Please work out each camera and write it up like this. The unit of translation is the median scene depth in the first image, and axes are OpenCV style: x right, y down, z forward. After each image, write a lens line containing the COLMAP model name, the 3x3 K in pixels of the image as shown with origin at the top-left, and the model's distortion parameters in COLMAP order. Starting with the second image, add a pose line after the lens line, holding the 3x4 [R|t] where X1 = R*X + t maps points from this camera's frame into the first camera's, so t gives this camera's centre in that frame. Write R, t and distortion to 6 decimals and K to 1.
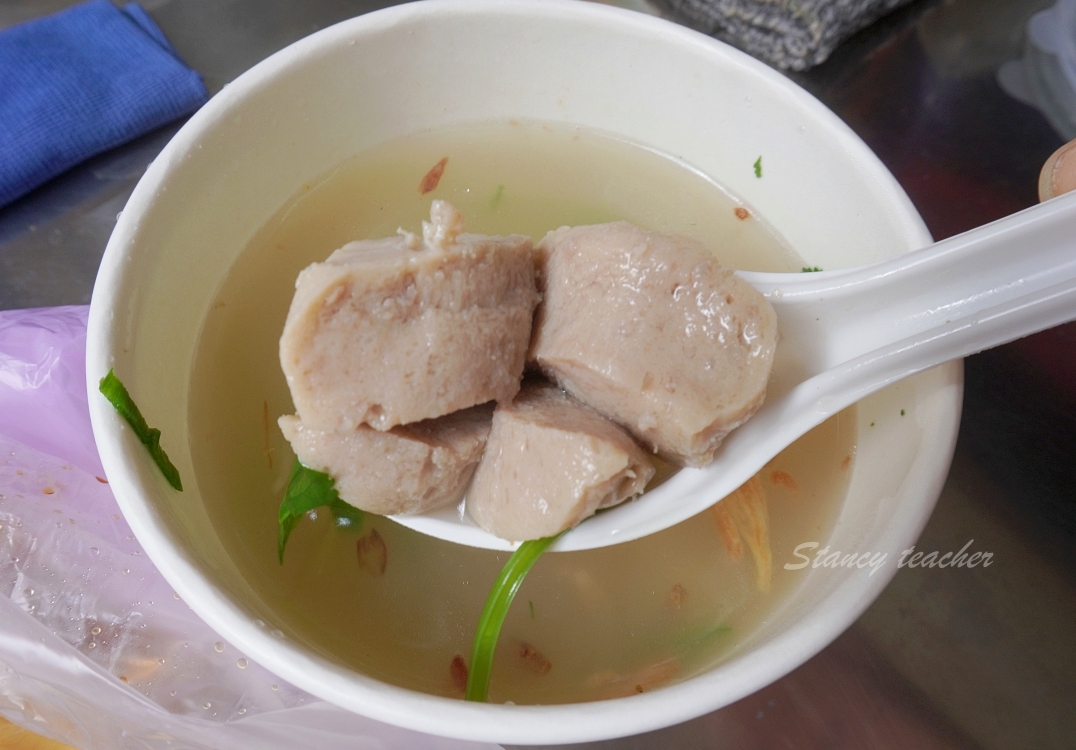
lens RADIAL K [[1221.8, 0, 556.7], [0, 1221.8, 375.1], [0, 0, 1]] dist [0.014123, 0.025665]
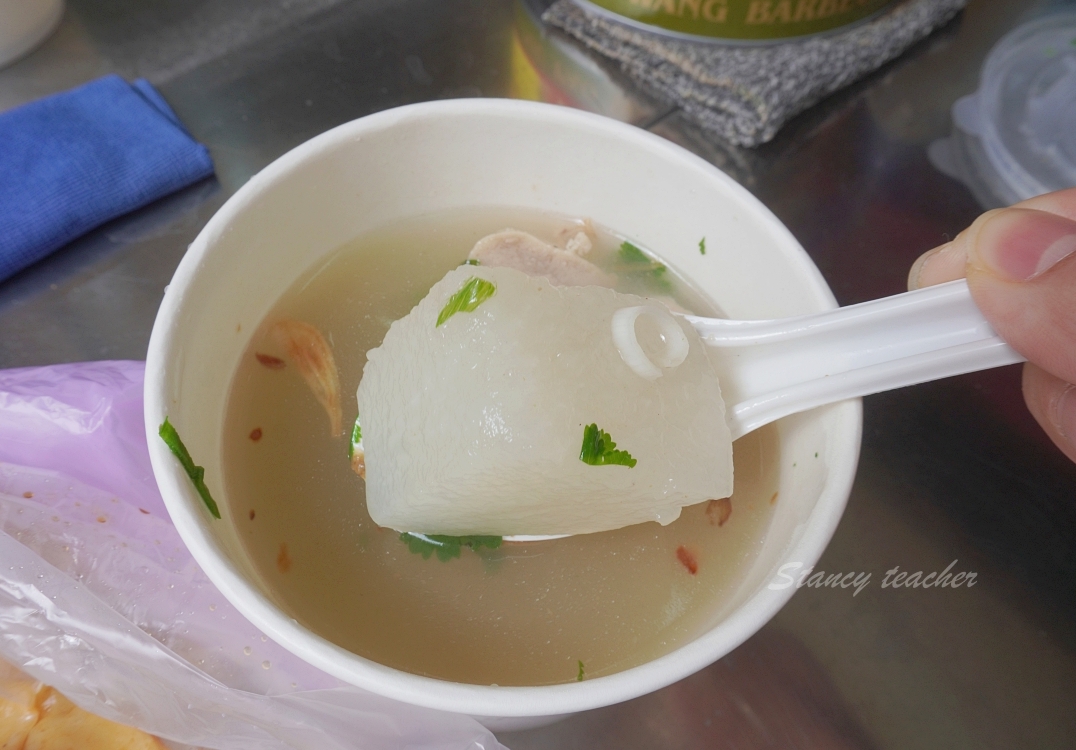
lens RADIAL K [[1221.8, 0, 556.7], [0, 1221.8, 375.1], [0, 0, 1]] dist [0.014123, 0.025665]
pose [[0.999675, 0.004100, 0.025144, -0.002873], [-0.003184, 0.999335, -0.036326, -0.001782], [-0.025277, 0.036234, 0.999024, -0.104588]]
